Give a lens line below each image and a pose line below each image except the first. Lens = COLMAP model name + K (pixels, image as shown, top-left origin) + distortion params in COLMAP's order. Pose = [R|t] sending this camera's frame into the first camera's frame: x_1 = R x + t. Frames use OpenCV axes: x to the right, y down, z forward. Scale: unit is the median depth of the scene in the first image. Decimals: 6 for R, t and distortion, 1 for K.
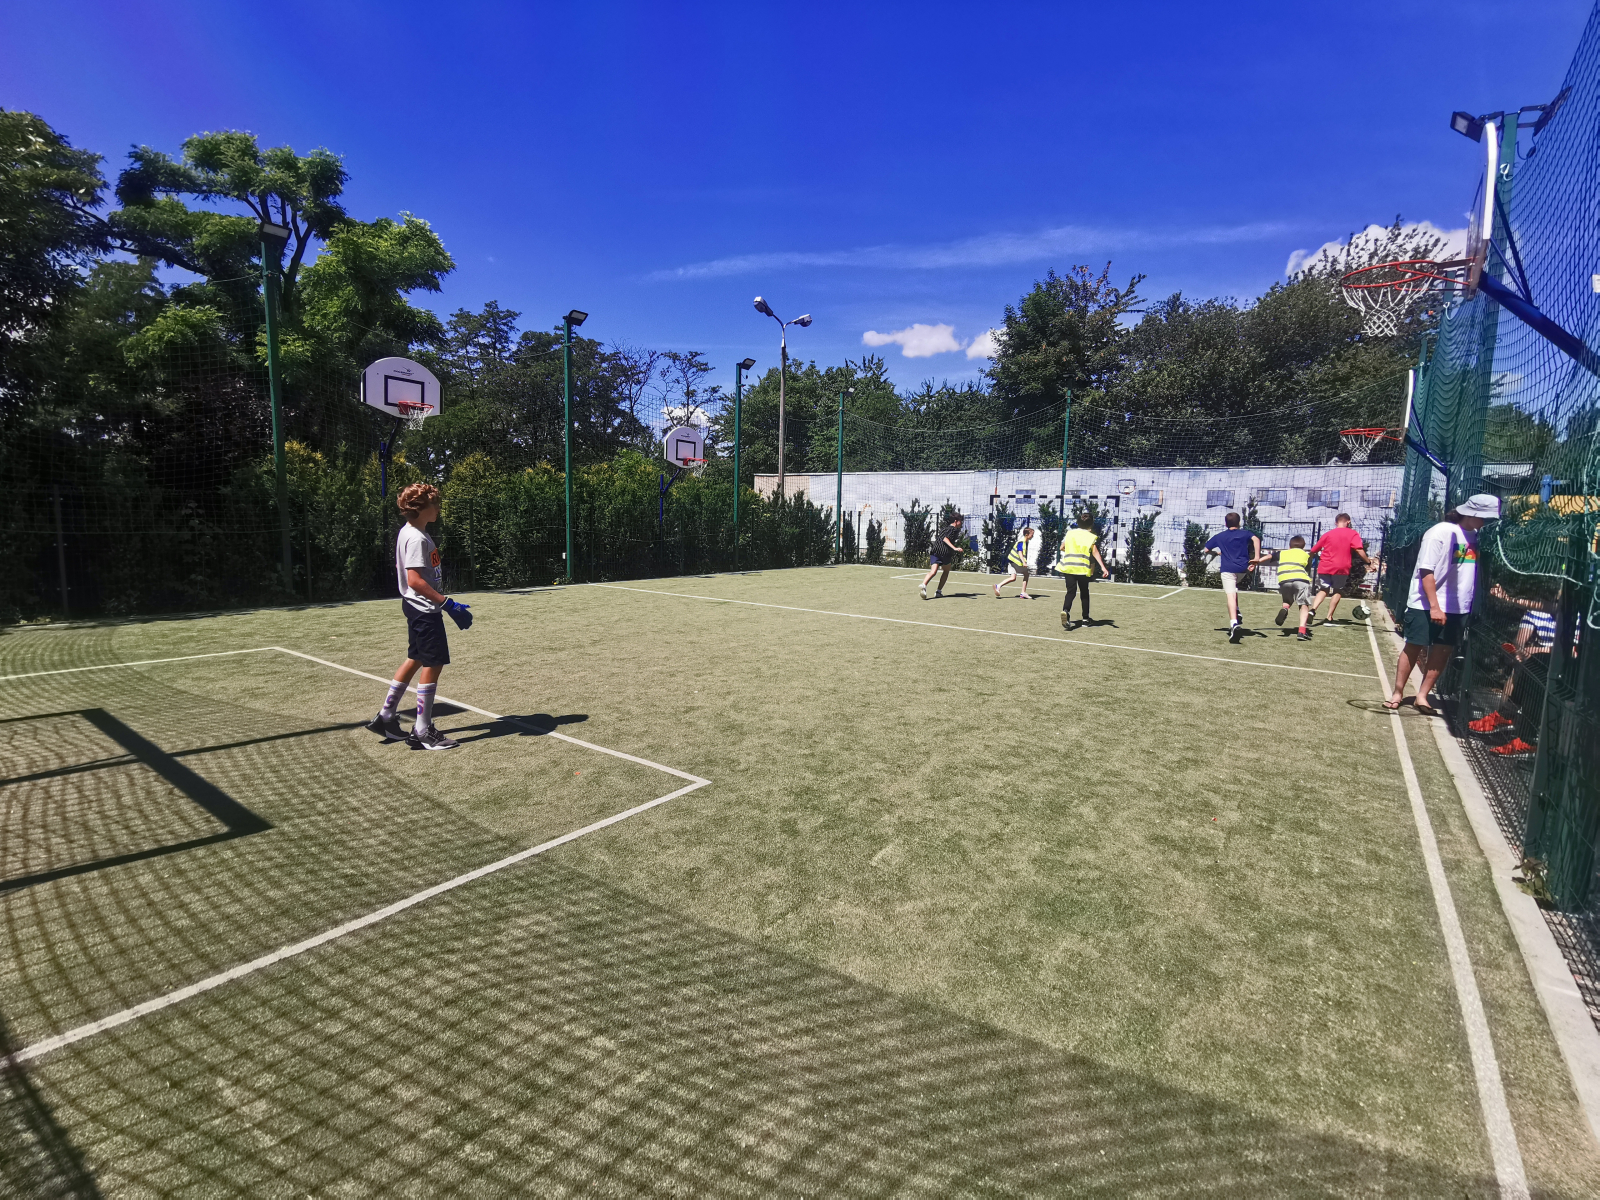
lens RADIAL K [[740.7, 0, 798.5], [0, 740.7, 602.2], [0, 0, 1]] dist [0.017122, -0.005509]
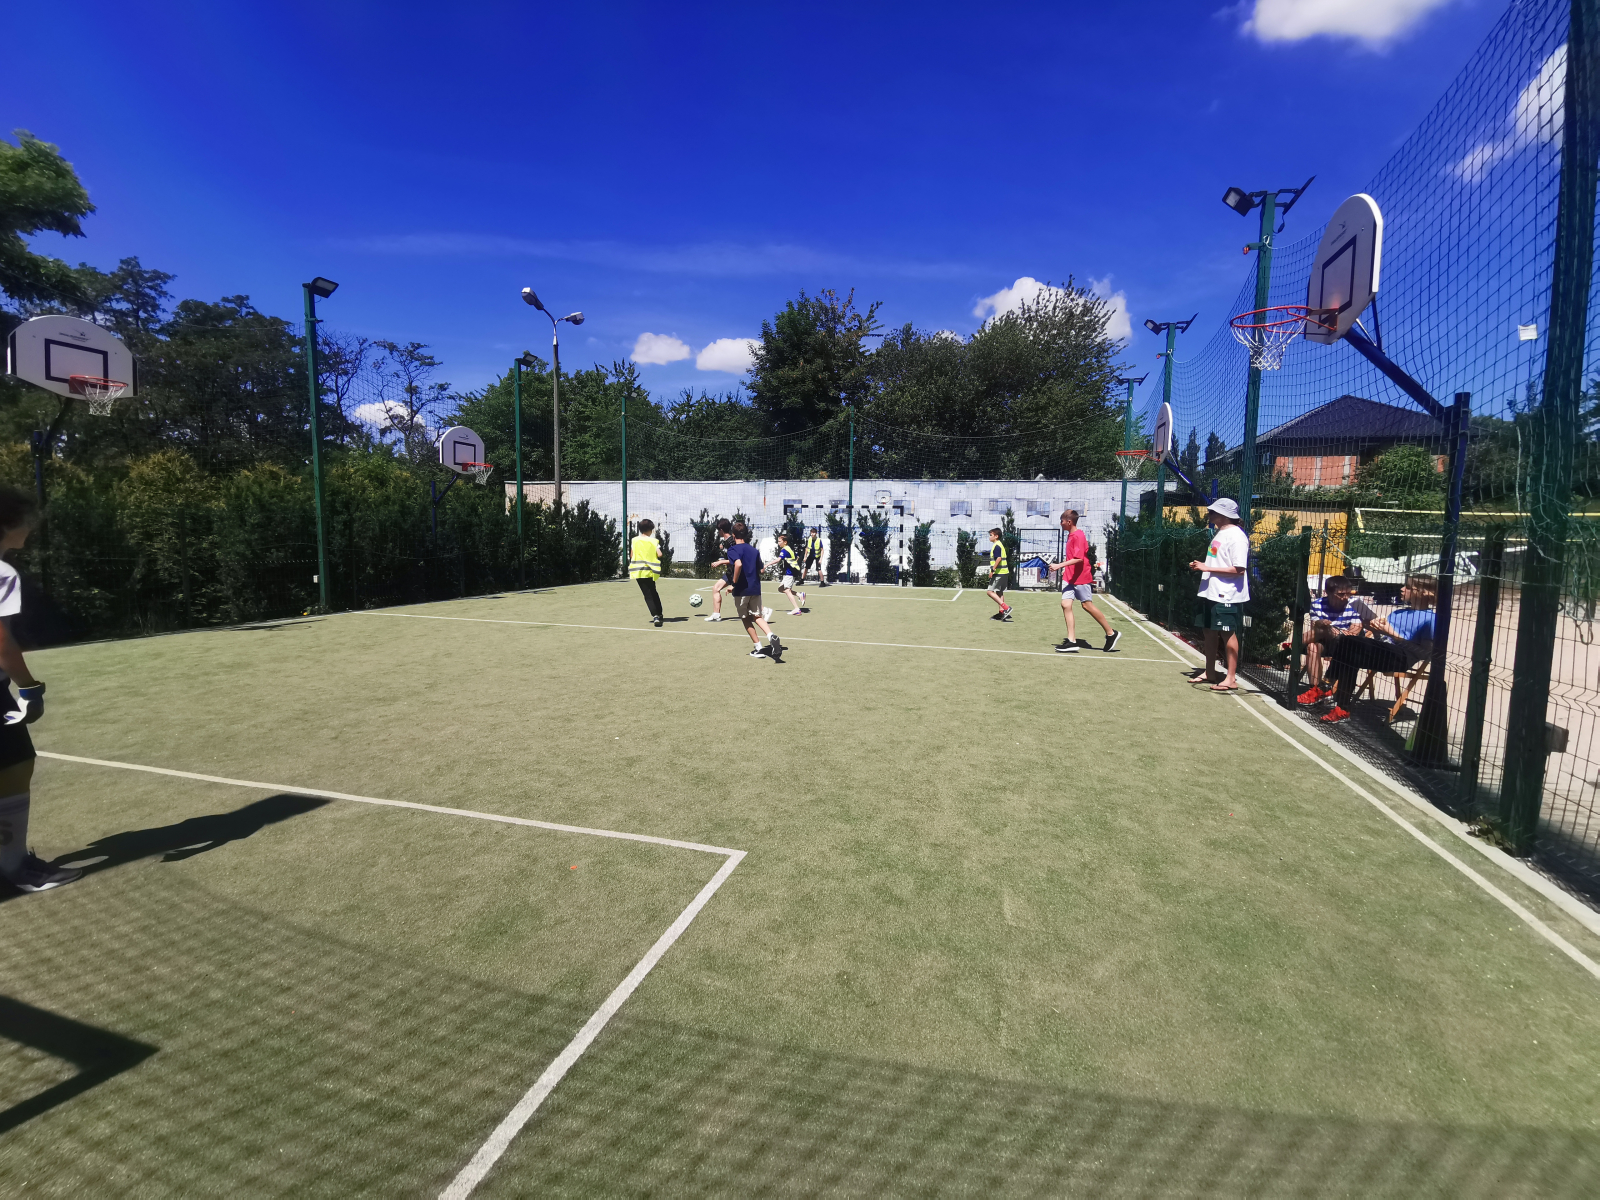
lens RADIAL K [[740.7, 0, 789.6], [0, 740.7, 599.8], [0, 0, 1]] dist [0.017122, -0.005509]
pose [[0.940126, -0.042541, 0.338163, -0.135537], [0.047895, 0.998824, -0.007499, -0.012037], [-0.337446, 0.023246, 0.941058, 0.078807]]
